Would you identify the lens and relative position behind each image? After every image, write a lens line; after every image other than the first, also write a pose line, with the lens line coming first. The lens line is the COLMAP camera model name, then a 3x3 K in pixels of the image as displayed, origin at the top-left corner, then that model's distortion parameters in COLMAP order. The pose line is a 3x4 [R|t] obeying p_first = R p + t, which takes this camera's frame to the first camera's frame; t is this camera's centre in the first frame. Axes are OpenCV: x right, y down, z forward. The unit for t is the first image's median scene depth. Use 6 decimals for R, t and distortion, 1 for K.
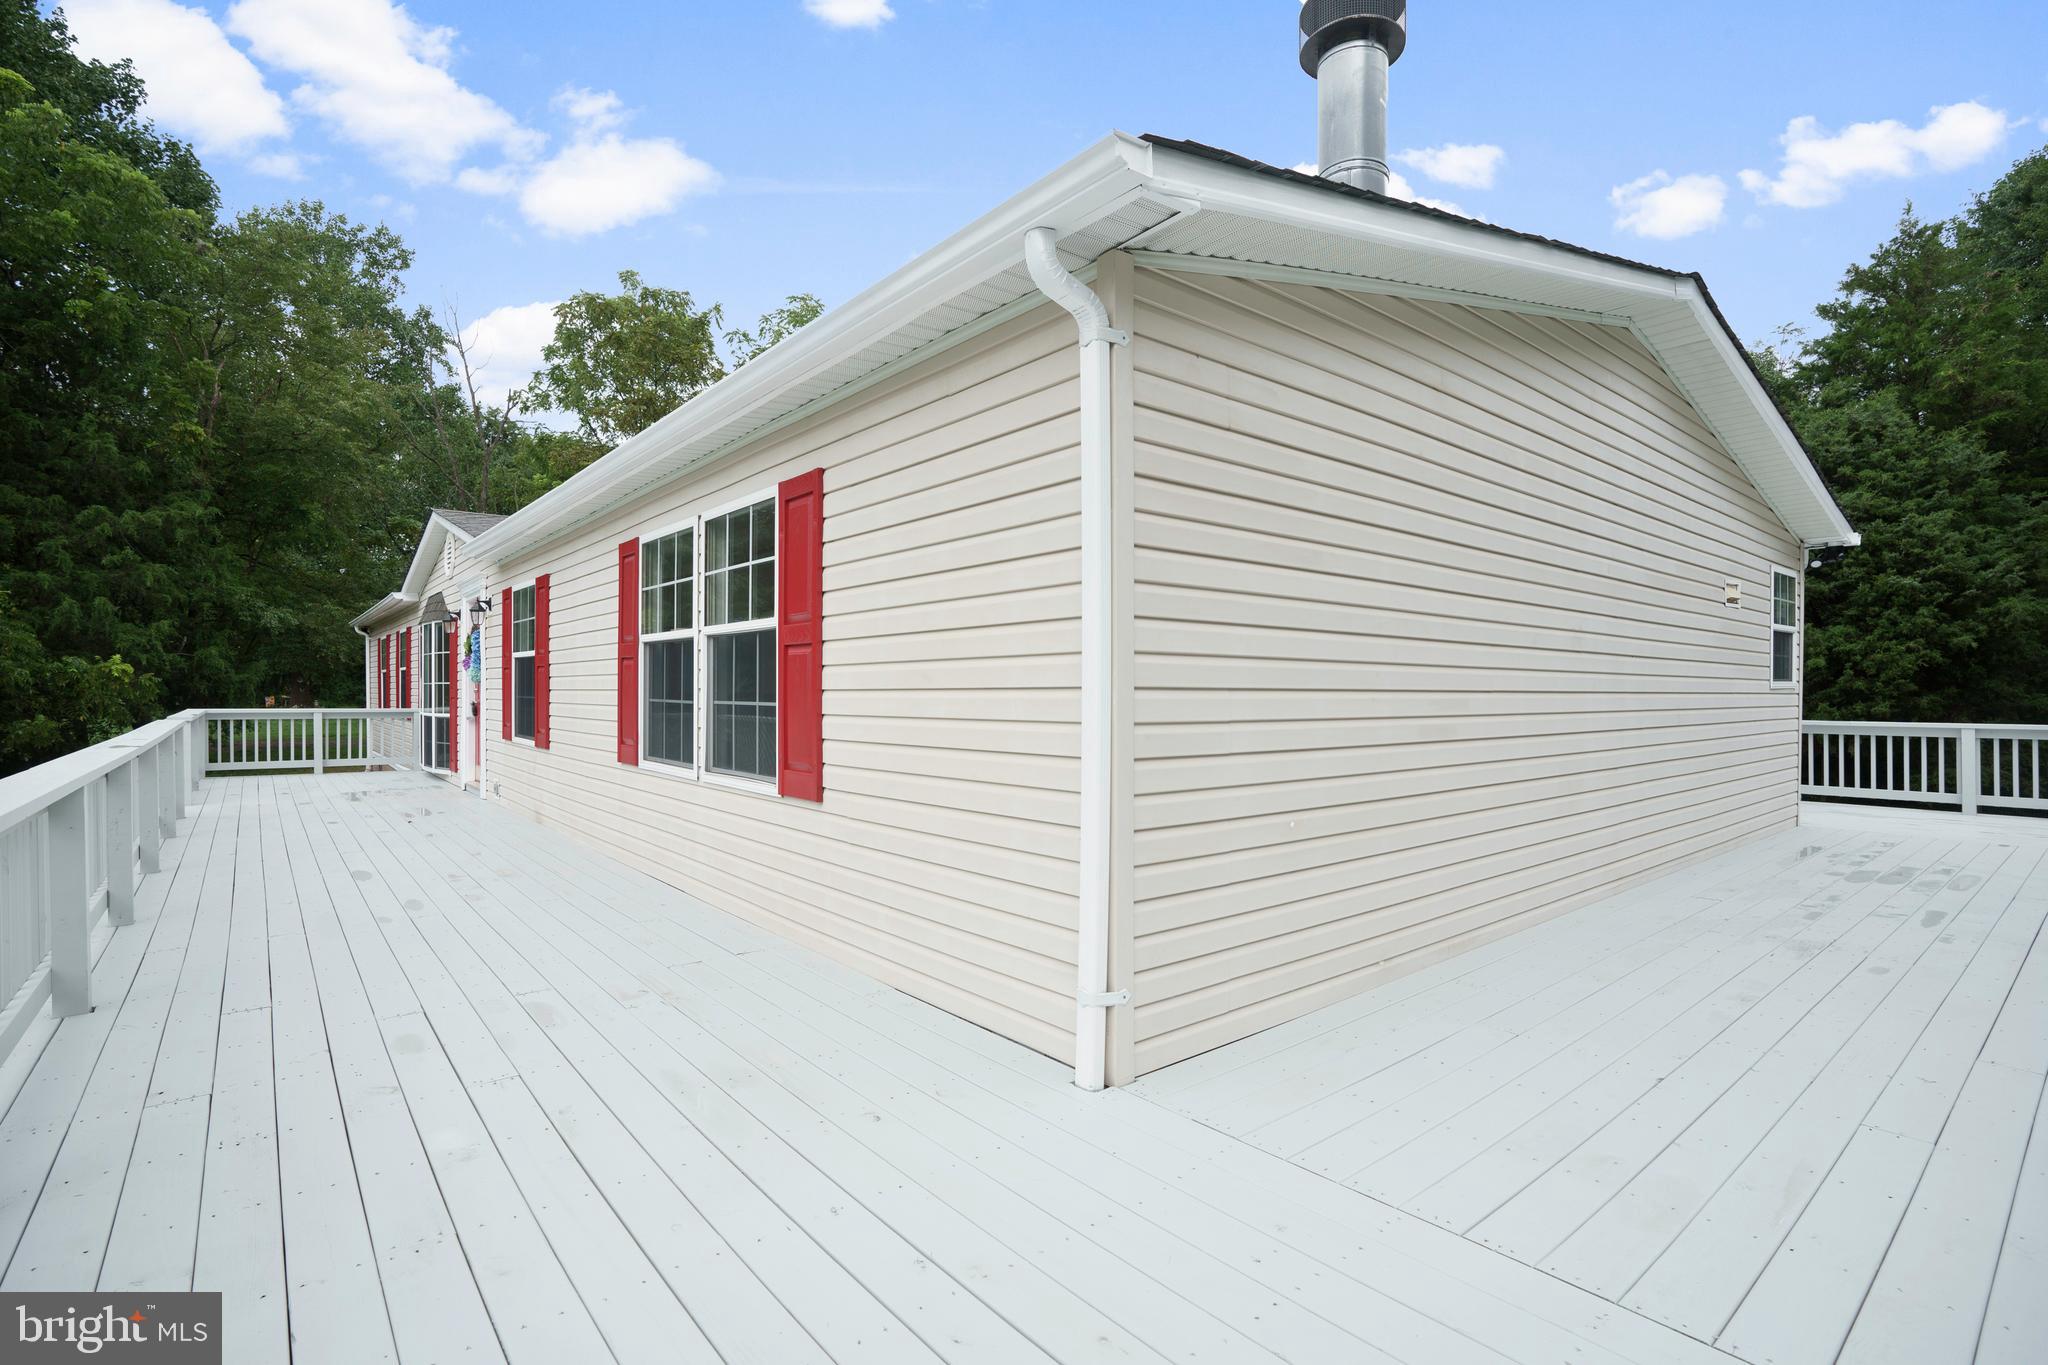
lens RADIAL K [[991.7, 0, 1024.0], [0, 991.7, 682.5], [0, 0, 1]] dist [-0.069851, 0.033027]
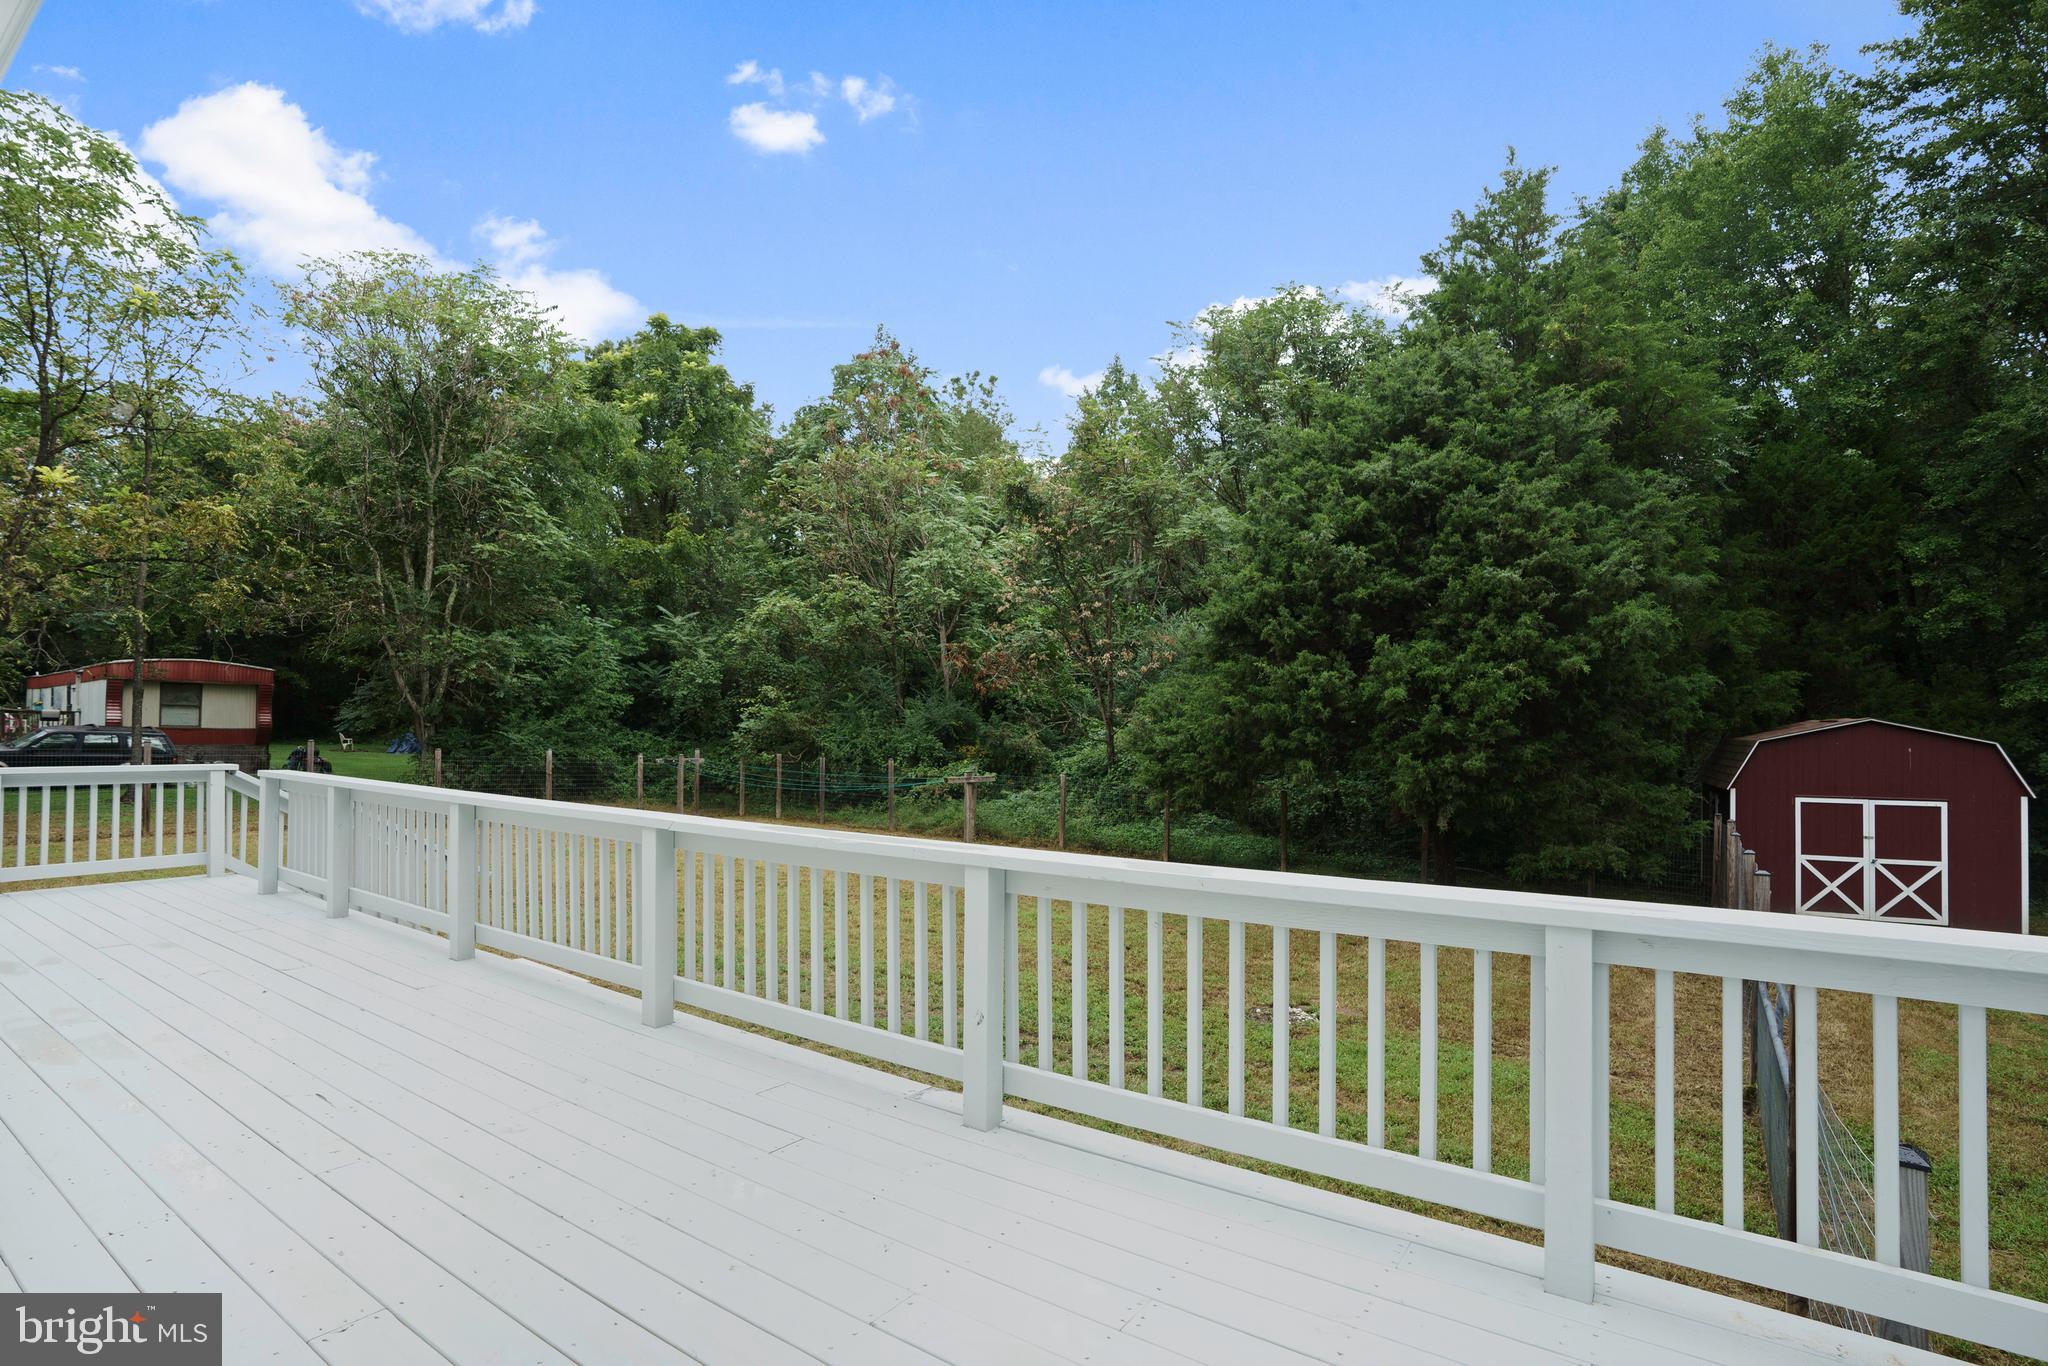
lens RADIAL K [[991.7, 0, 1024.0], [0, 991.7, 683.0], [0, 0, 1]] dist [-0.069851, 0.033027]
pose [[0.966661, 0.020212, 0.255261, 0.411718], [-0.011948, 0.999354, -0.033885, -0.001527], [-0.255781, 0.029706, 0.966278, 0.414302]]
